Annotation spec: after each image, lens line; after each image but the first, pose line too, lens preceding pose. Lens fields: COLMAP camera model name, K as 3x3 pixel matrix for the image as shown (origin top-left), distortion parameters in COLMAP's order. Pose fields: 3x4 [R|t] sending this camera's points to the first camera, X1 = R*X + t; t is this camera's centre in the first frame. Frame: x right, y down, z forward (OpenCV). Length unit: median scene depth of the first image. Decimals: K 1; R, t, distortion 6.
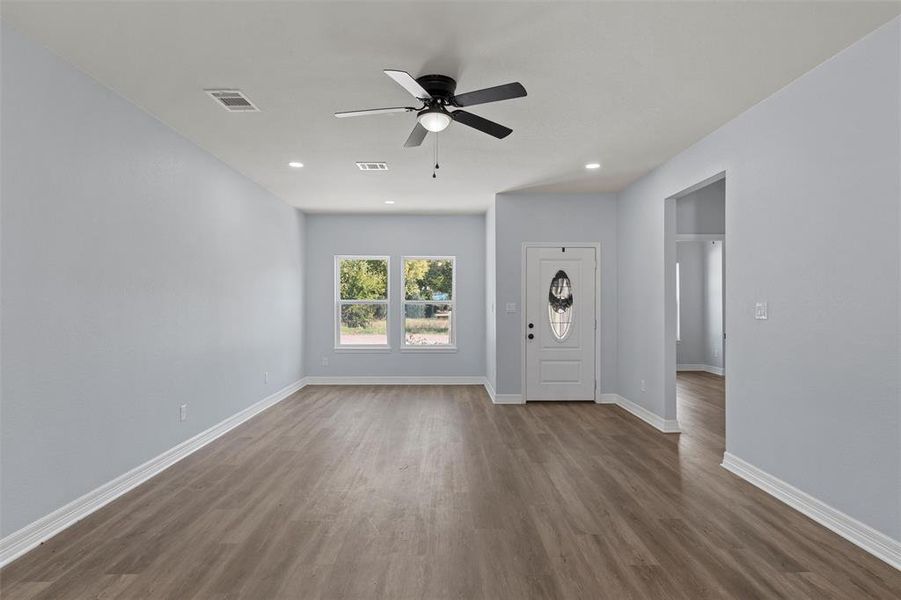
lens RADIAL K [[474.8, 0, 451.8], [0, 474.8, 304.8], [0, 0, 1]] dist [0.000723, -0.000172]
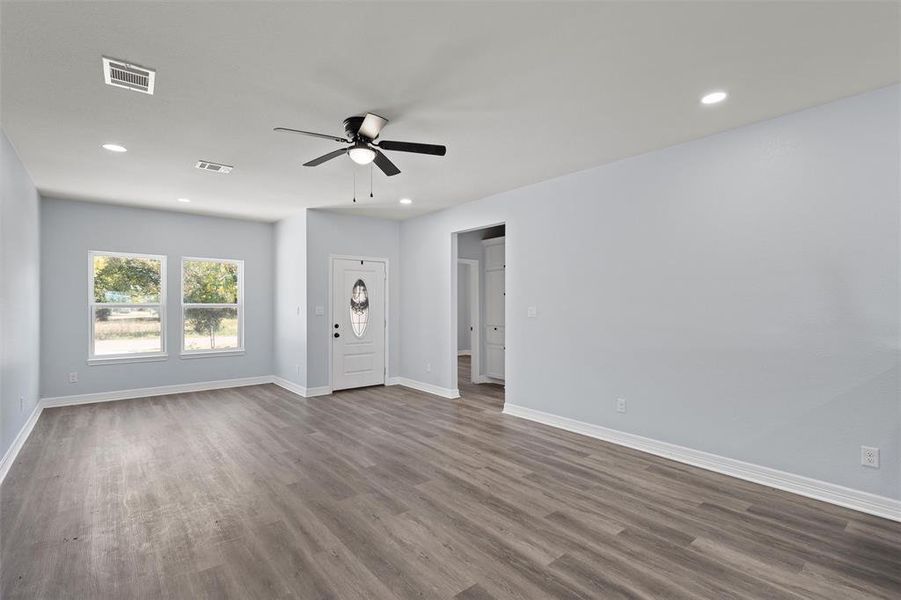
lens RADIAL K [[418.6, 0, 447.6], [0, 418.6, 300.3], [0, 0, 1]] dist [-0.005007, -0.000722]
pose [[0.786648, 0.006110, 0.617371, -0.253517], [0.002095, 0.999919, -0.012565, -0.005233], [-0.617398, 0.011178, 0.786572, 0.024595]]
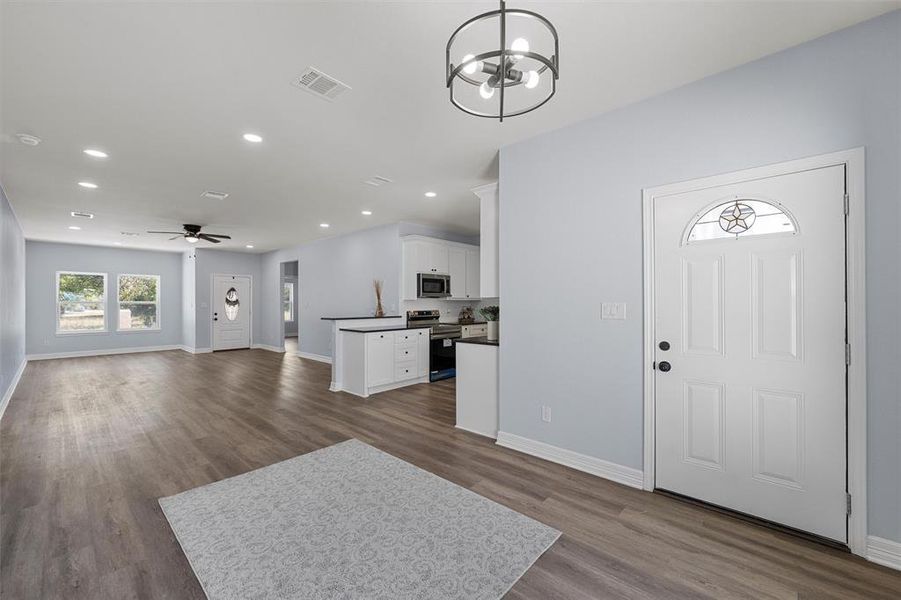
lens RADIAL K [[361.5, 0, 448.5], [0, 361.5, 299.5], [0, 0, 1]] dist [-0.003597, 0.000010]
pose [[0.692045, 0.005055, 0.721836, -0.265387], [0.004882, 0.999920, -0.011683, 0.004341], [-0.721837, 0.011609, 0.691965, -0.812759]]
